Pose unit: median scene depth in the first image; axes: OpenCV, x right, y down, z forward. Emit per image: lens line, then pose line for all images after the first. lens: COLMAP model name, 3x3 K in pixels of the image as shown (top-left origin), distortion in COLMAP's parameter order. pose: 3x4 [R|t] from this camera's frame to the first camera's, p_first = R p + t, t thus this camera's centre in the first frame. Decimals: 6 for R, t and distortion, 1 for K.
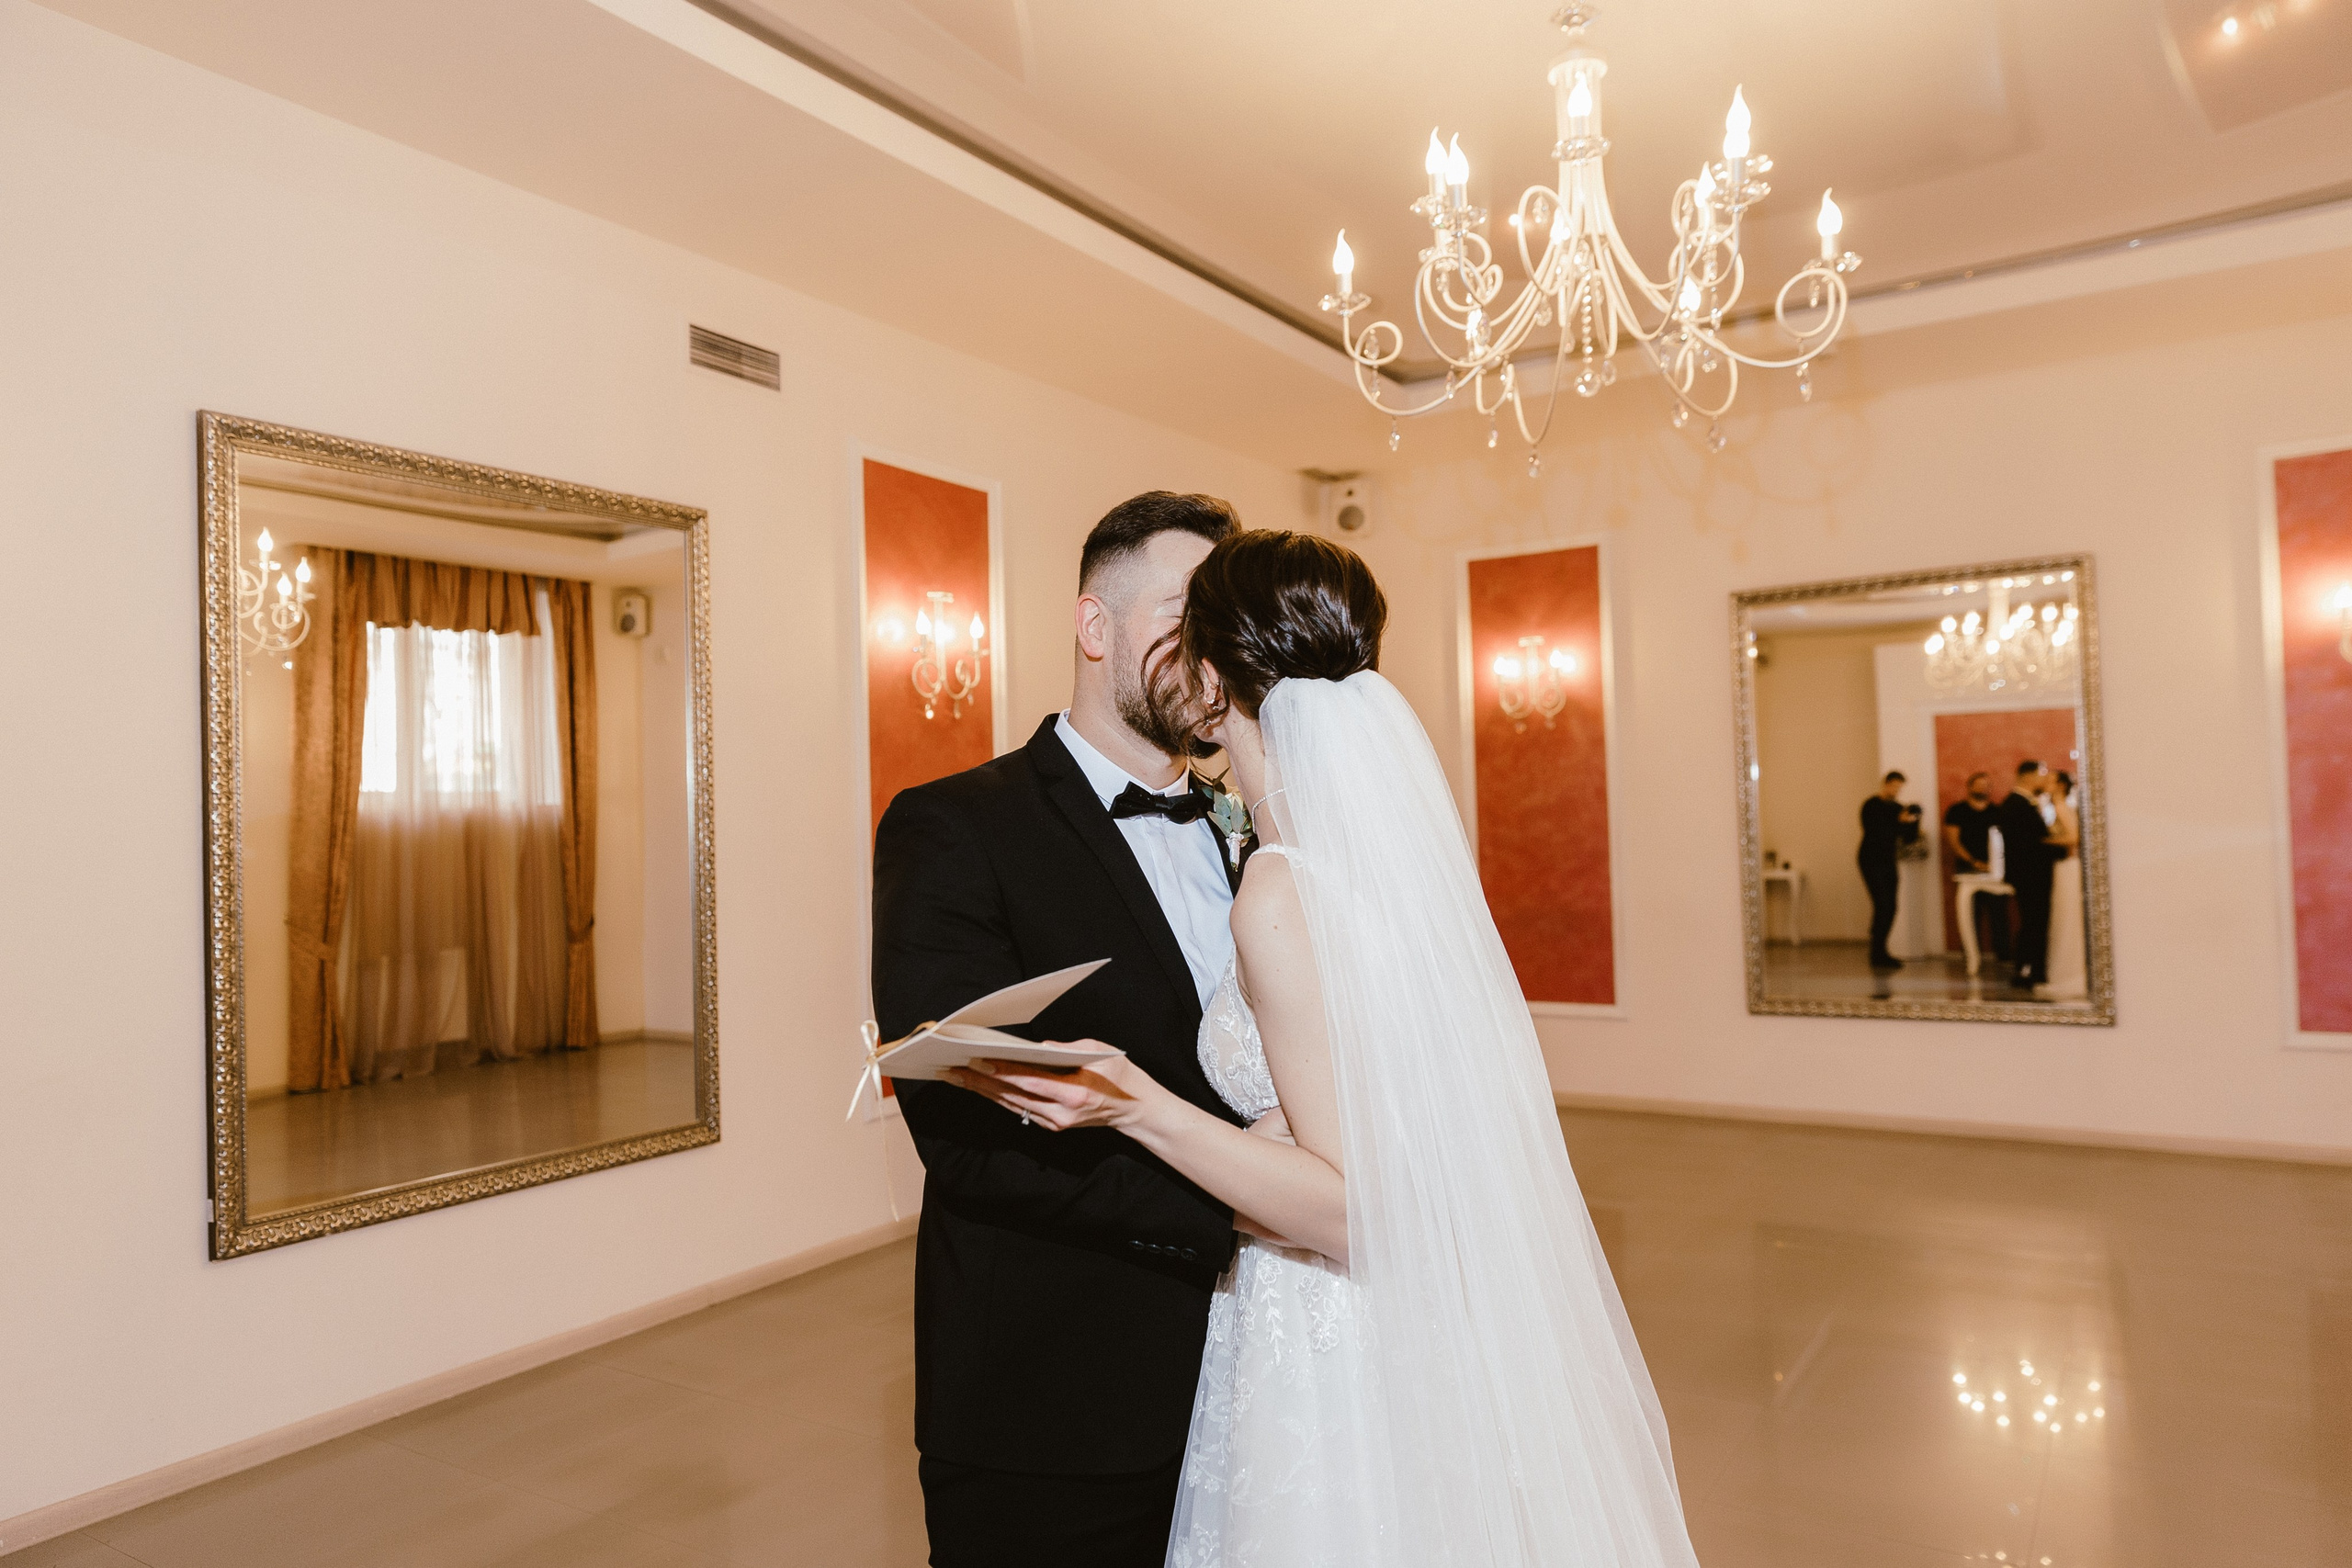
lens RADIAL K [[1557.6, 0, 1182.8], [0, 1557.6, 805.1], [0, 0, 1]] dist [0.002732, 0.000354]
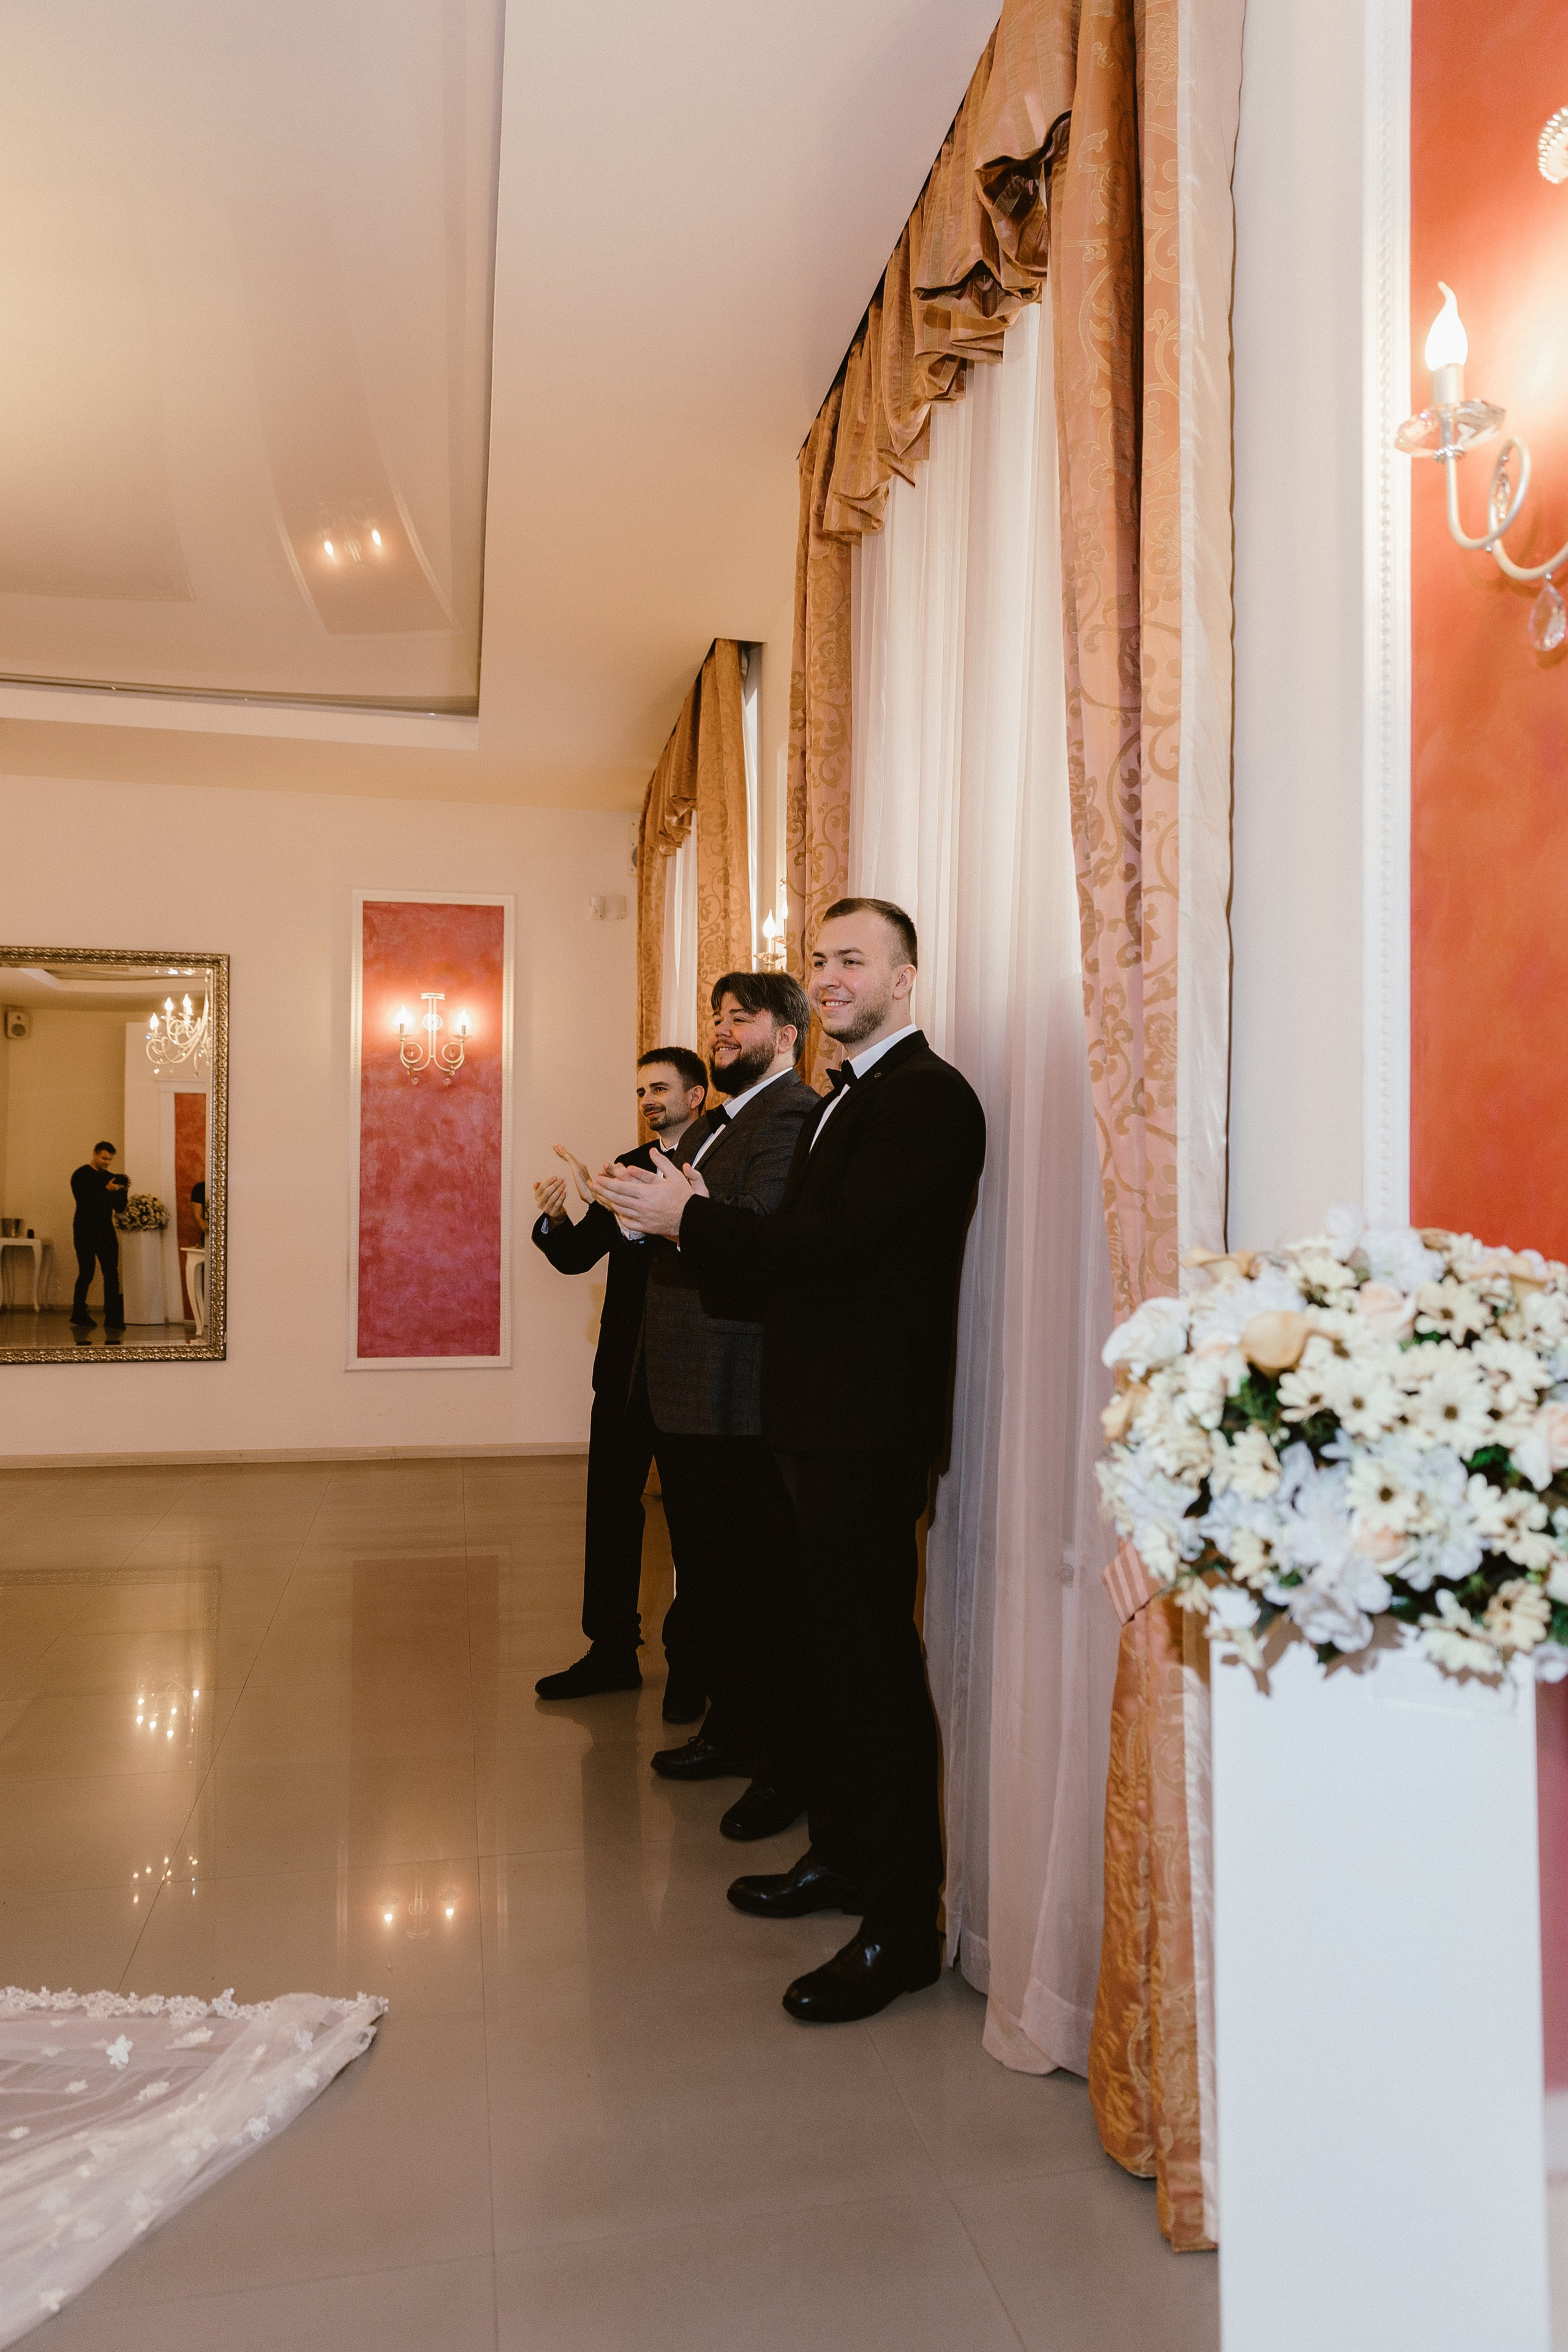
lens RADIAL K [[1557.7, 0, 798.2], [0, 1557.7, 1181.6], [0, 0, 1]] dist [0.002732, 0.000354]
pose [[0.707156, 0.044258, 0.705671, 0.058778], [-0.041739, 0.998912, -0.020823, 0.011862], [-0.705824, -0.014729, 0.708234, -0.108385]]
